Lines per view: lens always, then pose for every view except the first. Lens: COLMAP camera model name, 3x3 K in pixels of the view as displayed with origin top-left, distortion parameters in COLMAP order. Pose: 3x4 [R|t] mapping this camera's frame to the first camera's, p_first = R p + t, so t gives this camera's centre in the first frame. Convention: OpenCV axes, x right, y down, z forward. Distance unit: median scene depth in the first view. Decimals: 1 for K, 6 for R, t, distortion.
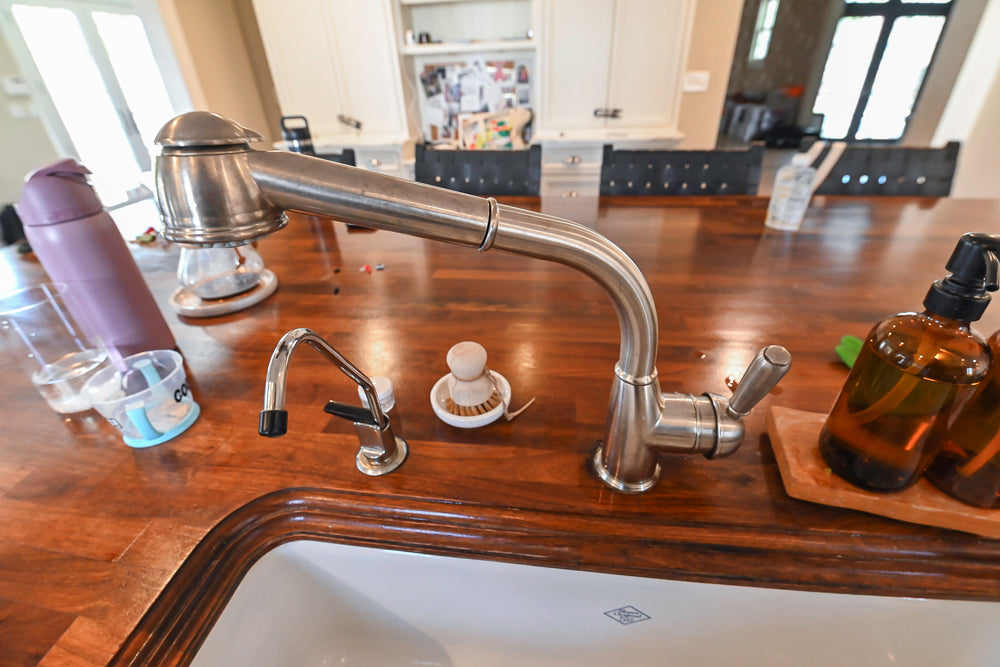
lens RADIAL K [[416.7, 0, 503.0], [0, 416.7, 323.9], [0, 0, 1]] dist [-0.019978, -0.004070]
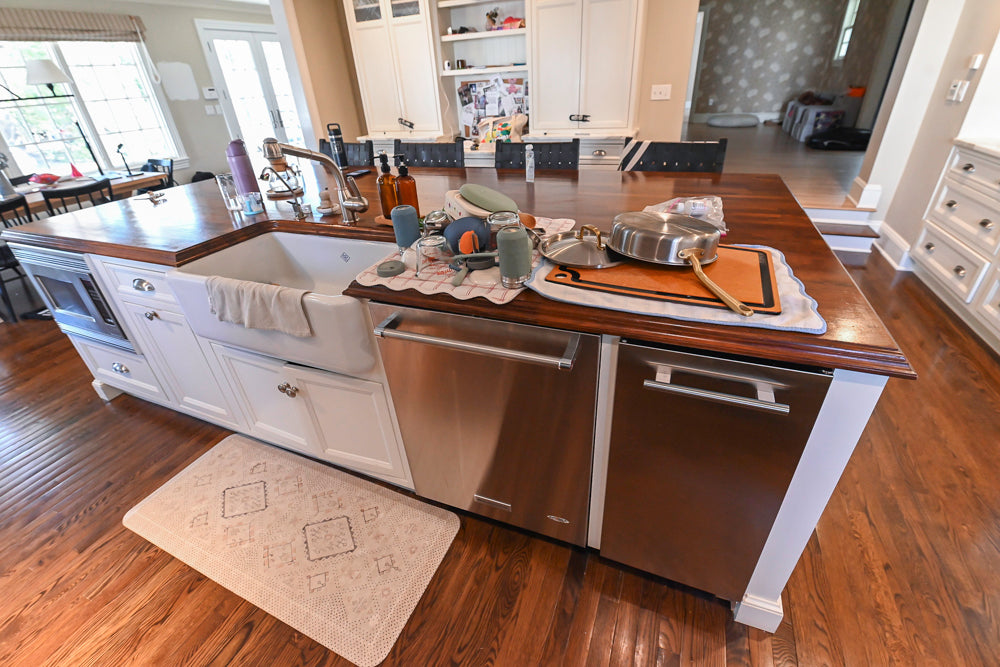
lens RADIAL K [[424.2, 0, 501.2], [0, 424.2, 324.6], [0, 0, 1]] dist [-0.010841, -0.004850]
pose [[0.966332, 0.114478, -0.230428, 0.355407], [-0.114696, 0.993322, 0.012494, 0.146015], [0.230319, 0.014356, 0.973009, -0.332328]]
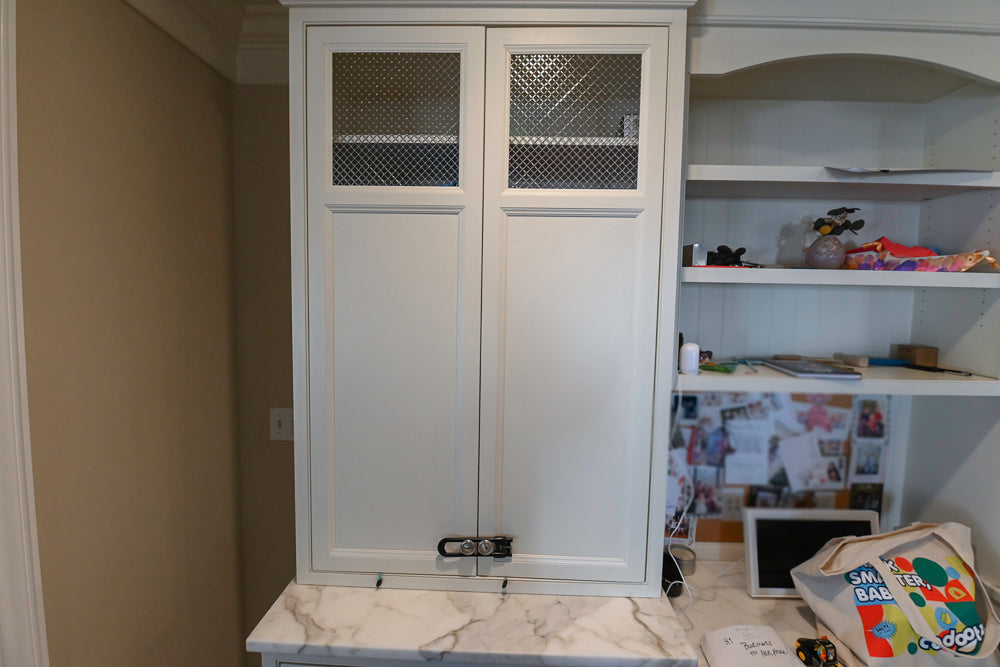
lens RADIAL K [[416.7, 0, 503.0], [0, 416.7, 323.9], [0, 0, 1]] dist [-0.019978, -0.004070]
pose [[0.994228, 0.038415, 0.100176, -0.392954], [0.010946, 0.892510, -0.450895, -0.485740], [-0.106729, 0.449389, 0.886938, 0.582683]]
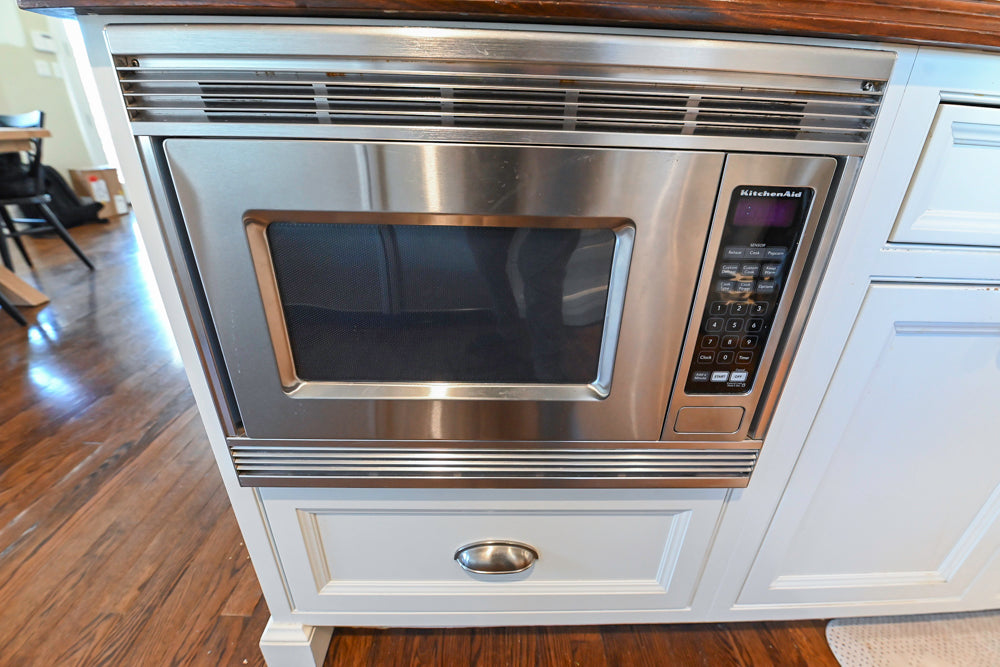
lens RADIAL K [[416.7, 0, 503.0], [0, 416.7, 323.9], [0, 0, 1]] dist [-0.019978, -0.004070]
pose [[0.985723, -0.012301, 0.167926, -0.399411], [0.029649, 0.994425, -0.101196, 0.208077], [-0.165745, 0.104730, 0.980592, -0.015470]]
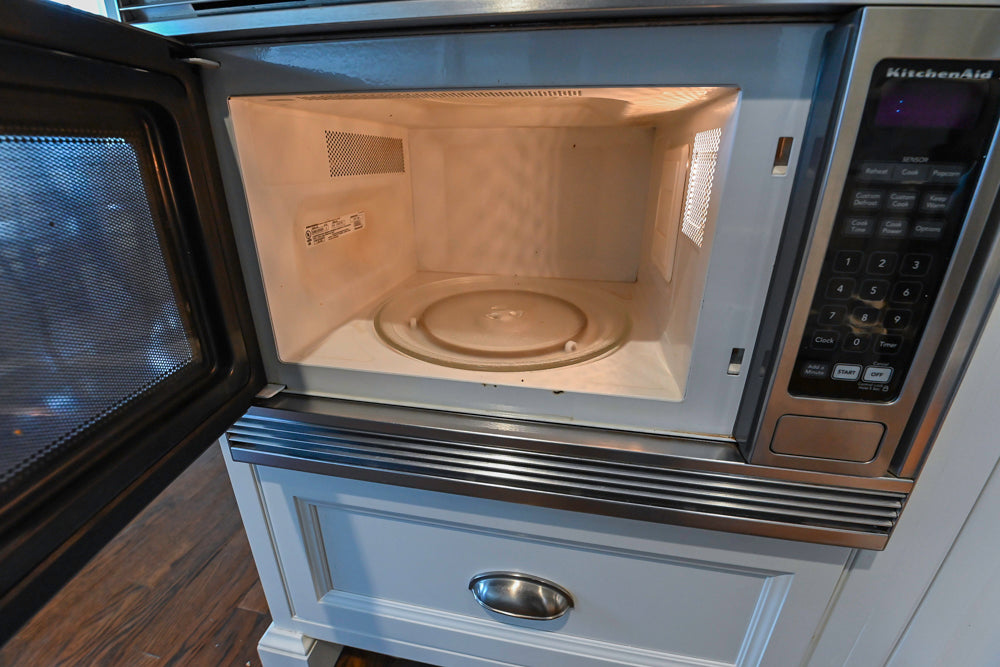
lens RADIAL K [[416.7, 0, 503.0], [0, 416.7, 323.9], [0, 0, 1]] dist [-0.019978, -0.004070]
pose [[0.998139, 0.053440, -0.029371, -0.378078], [-0.057611, 0.984277, -0.166971, 0.223996], [0.019986, 0.168353, 0.985524, 0.018629]]
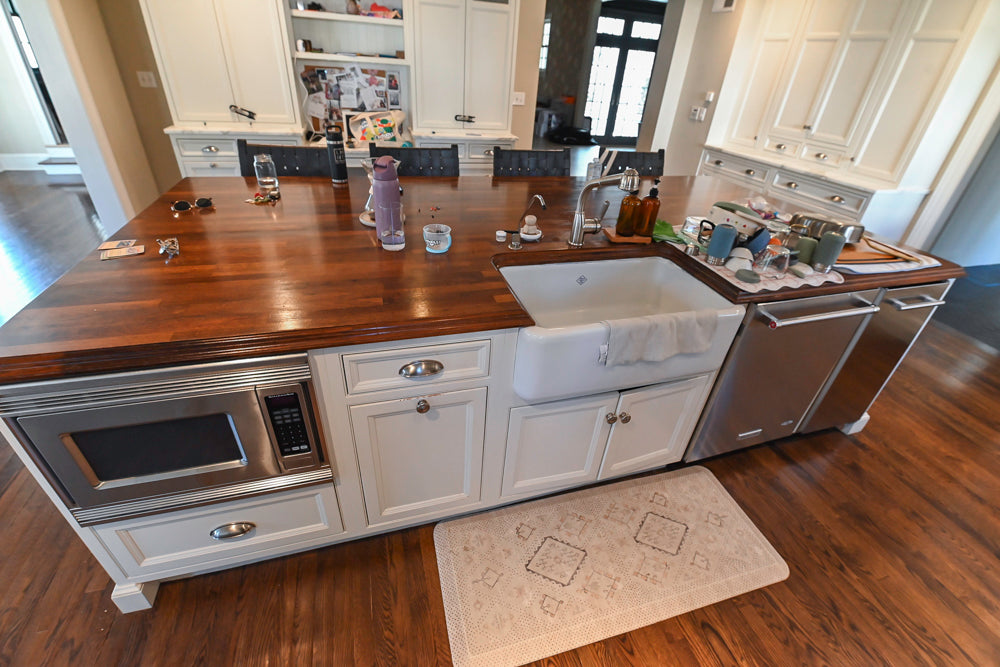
lens RADIAL K [[424.2, 0, 501.2], [0, 424.2, 324.6], [0, 0, 1]] dist [-0.010841, -0.004850]
pose [[0.904600, -0.137623, 0.403435, -0.268475], [0.128014, 0.990469, 0.050839, 0.107444], [-0.406586, 0.005657, 0.913595, -0.305839]]
